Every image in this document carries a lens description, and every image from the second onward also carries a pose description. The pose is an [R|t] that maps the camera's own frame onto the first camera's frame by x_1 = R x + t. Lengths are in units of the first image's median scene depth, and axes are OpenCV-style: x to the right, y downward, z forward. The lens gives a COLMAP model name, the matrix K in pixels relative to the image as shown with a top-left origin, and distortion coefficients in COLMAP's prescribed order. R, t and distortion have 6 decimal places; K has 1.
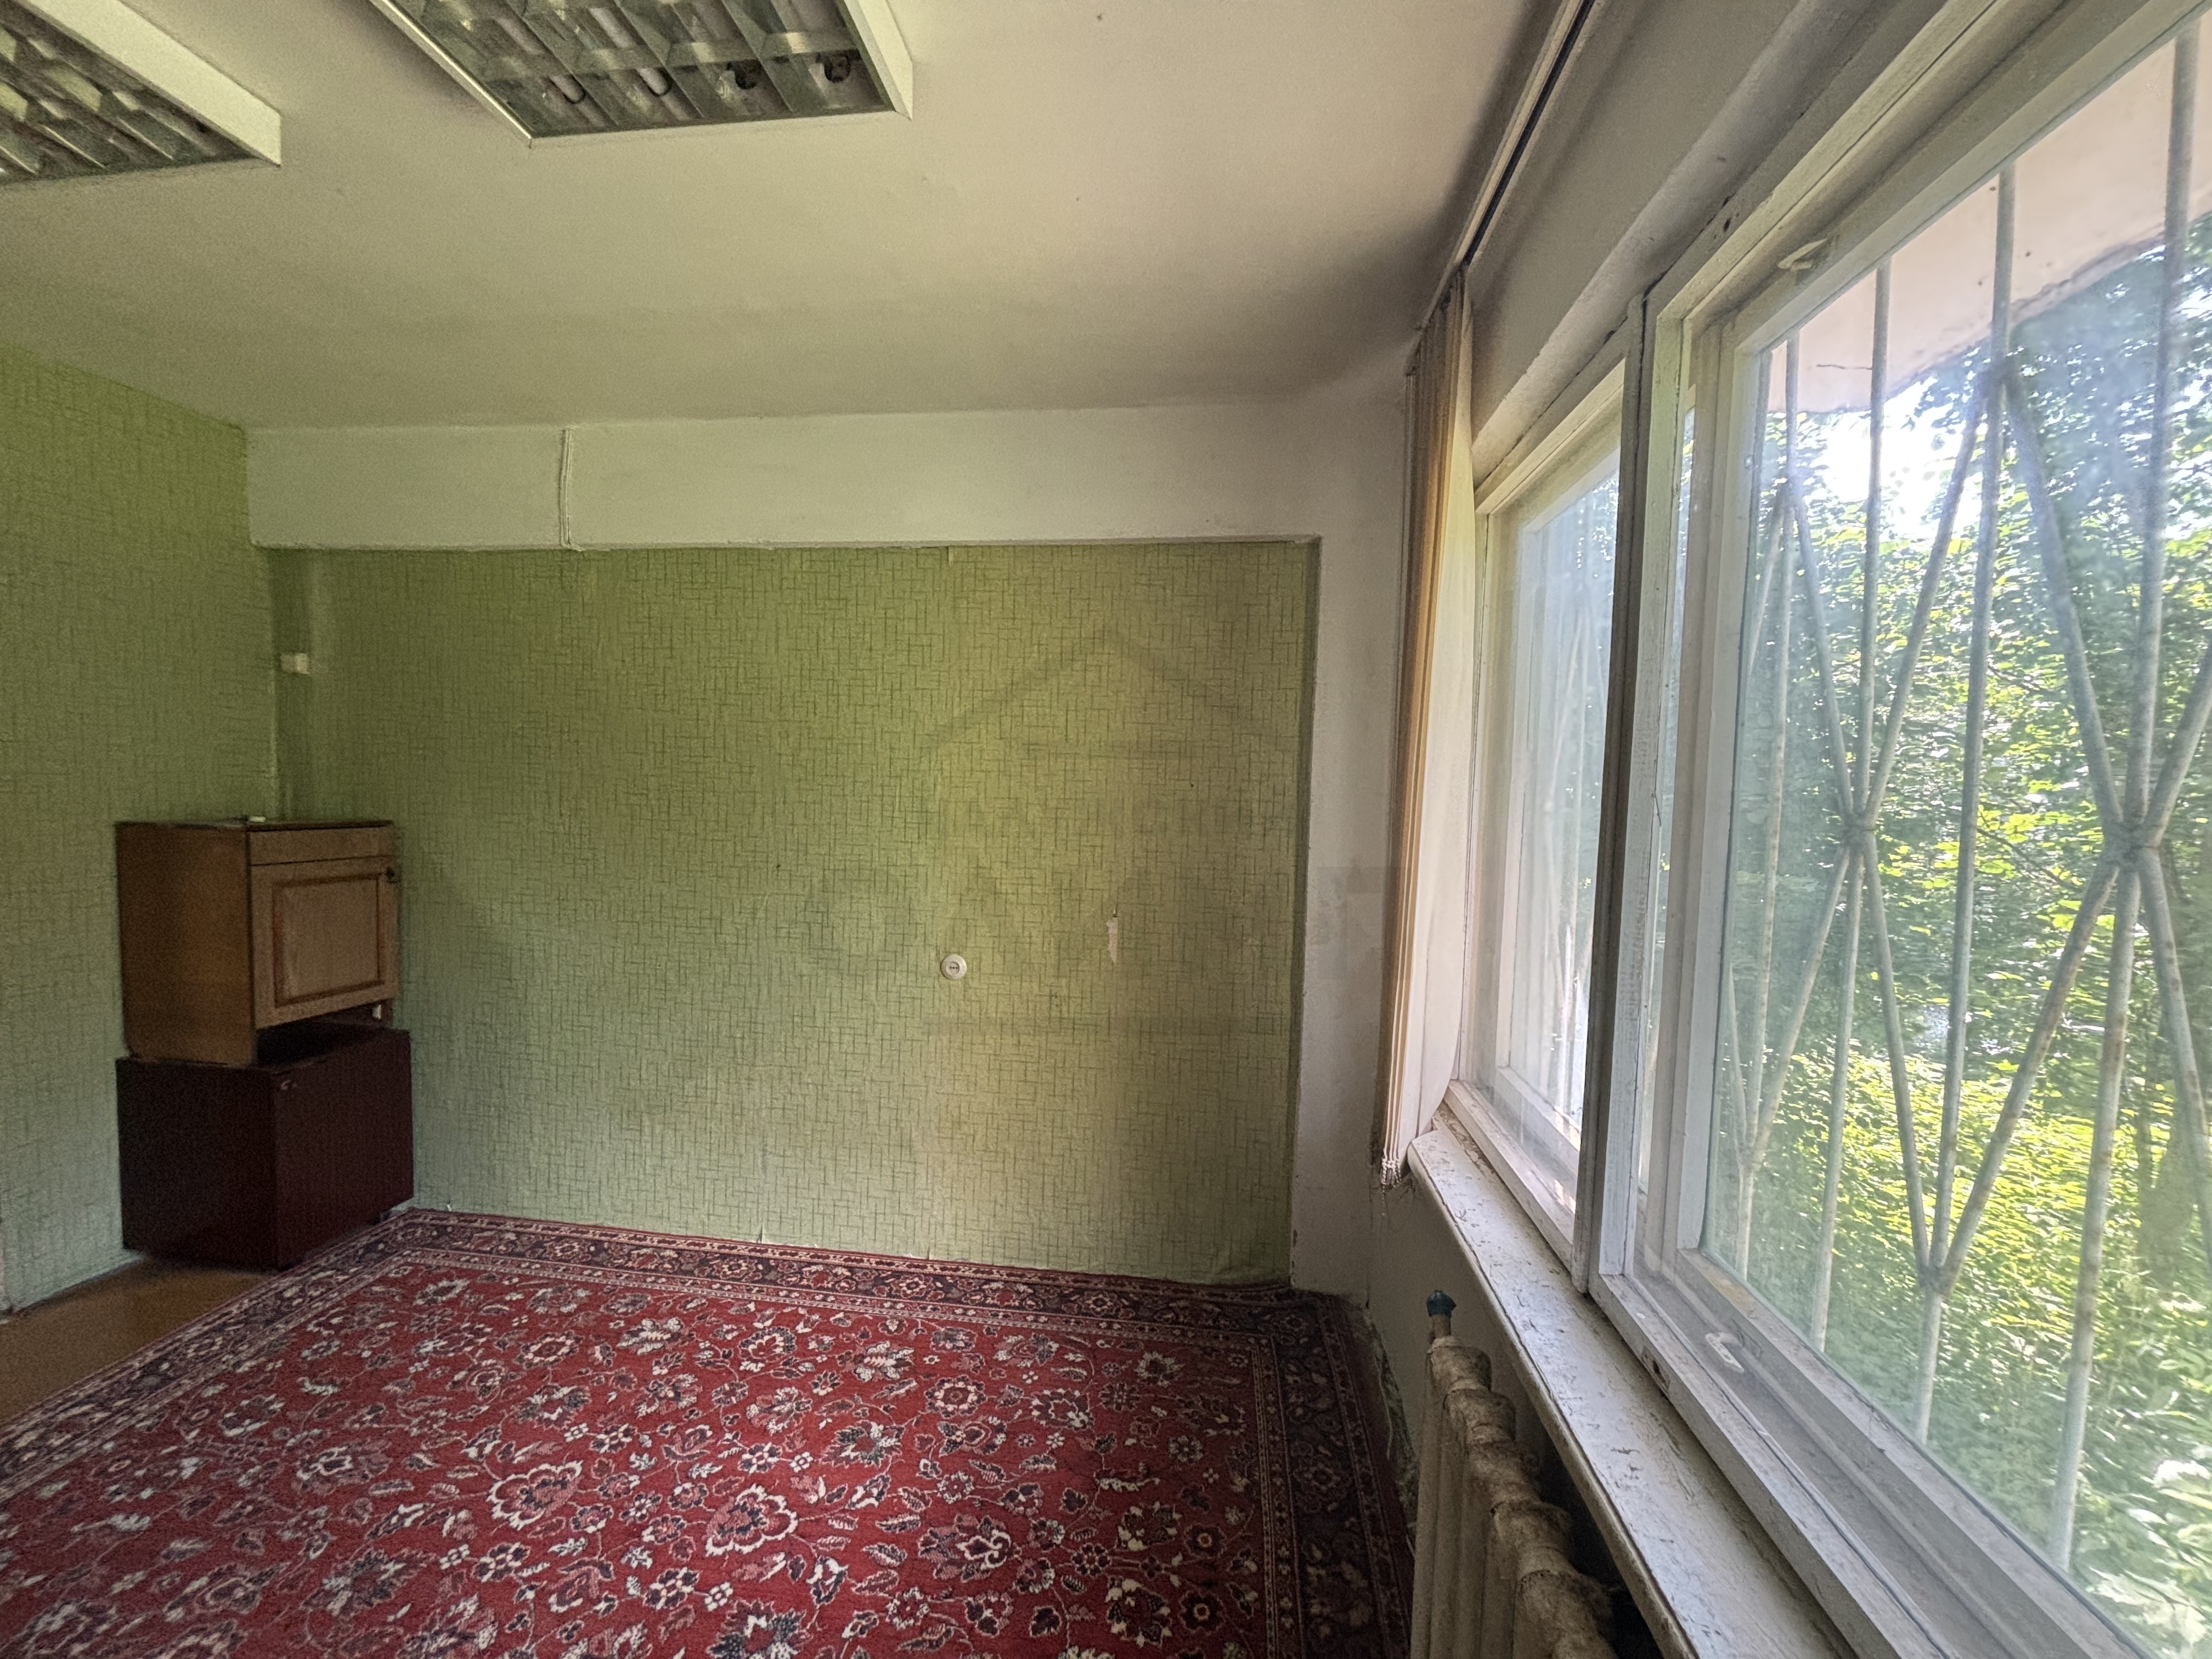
lens RADIAL K [[885.0, 0, 1109.3], [0, 885.0, 844.1], [0, 0, 1]] dist [-0.002488, -0.000276]
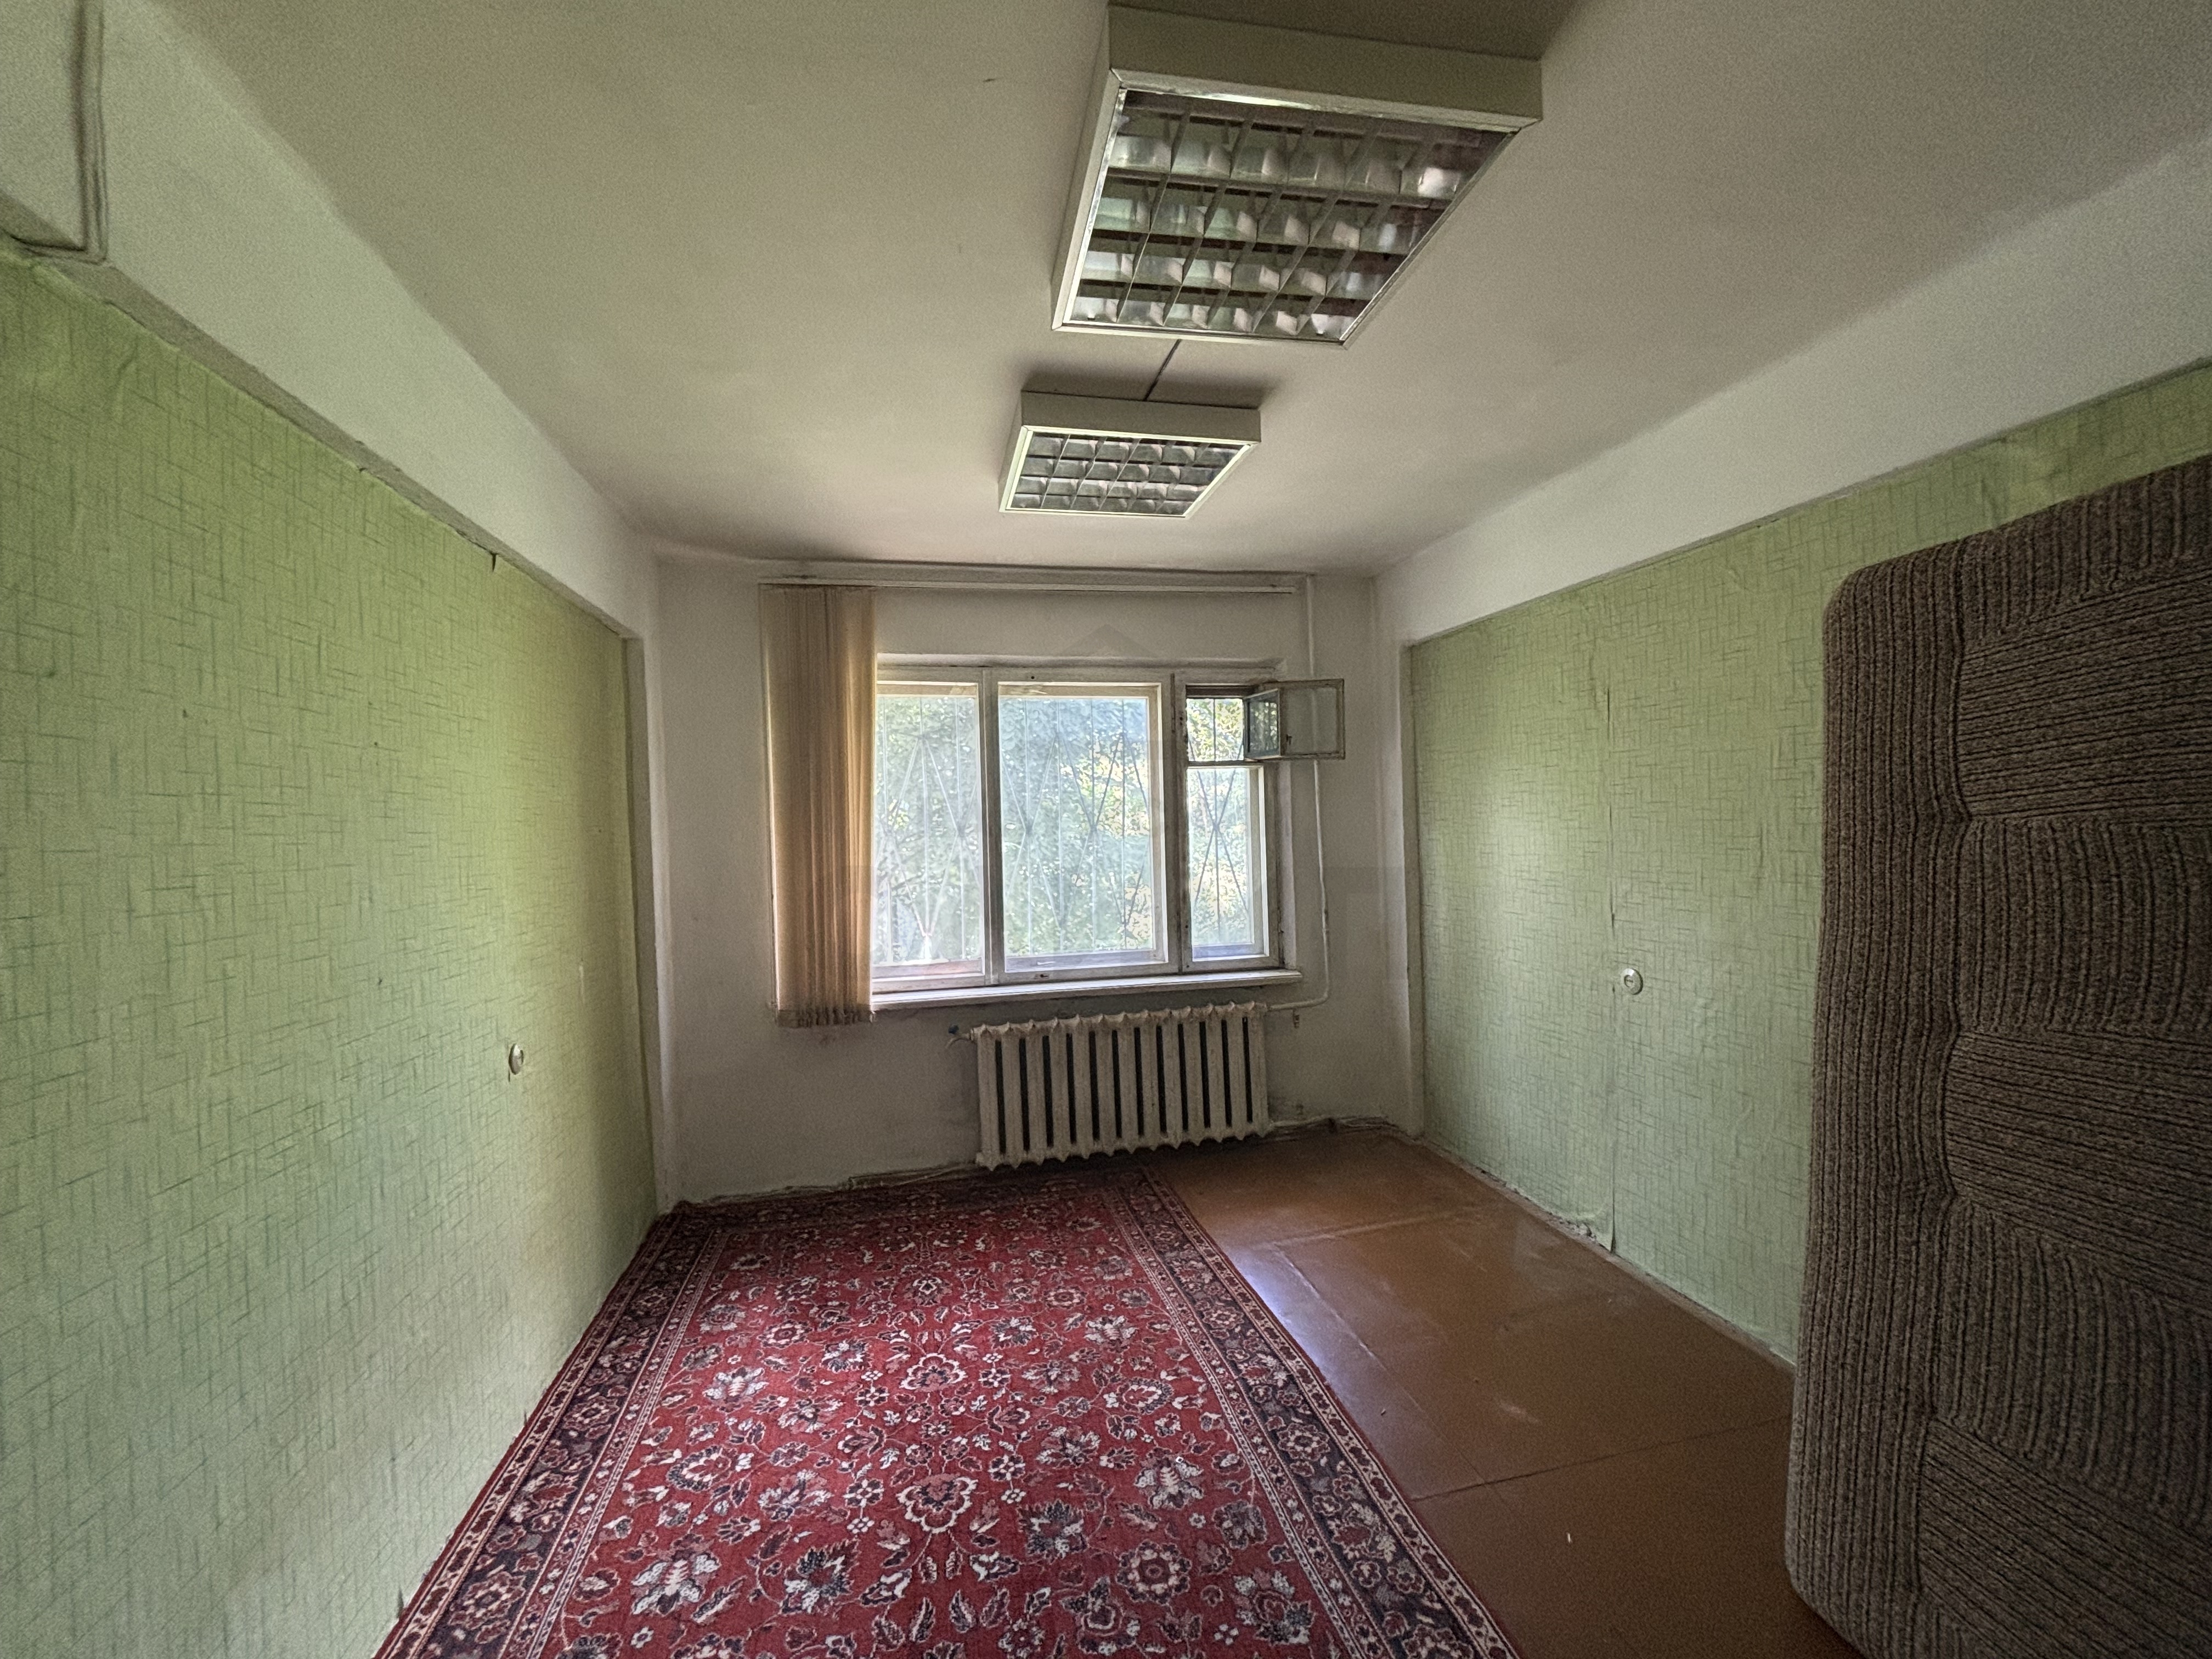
lens RADIAL K [[885.0, 0, 1100.8], [0, 885.0, 827.8], [0, 0, 1]] dist [-0.002488, -0.000276]
pose [[-0.325080, -0.027890, 0.945275, -1.166736], [0.059998, 0.996943, 0.050048, -0.086218], [-0.943781, 0.072984, -0.322413, 0.749641]]
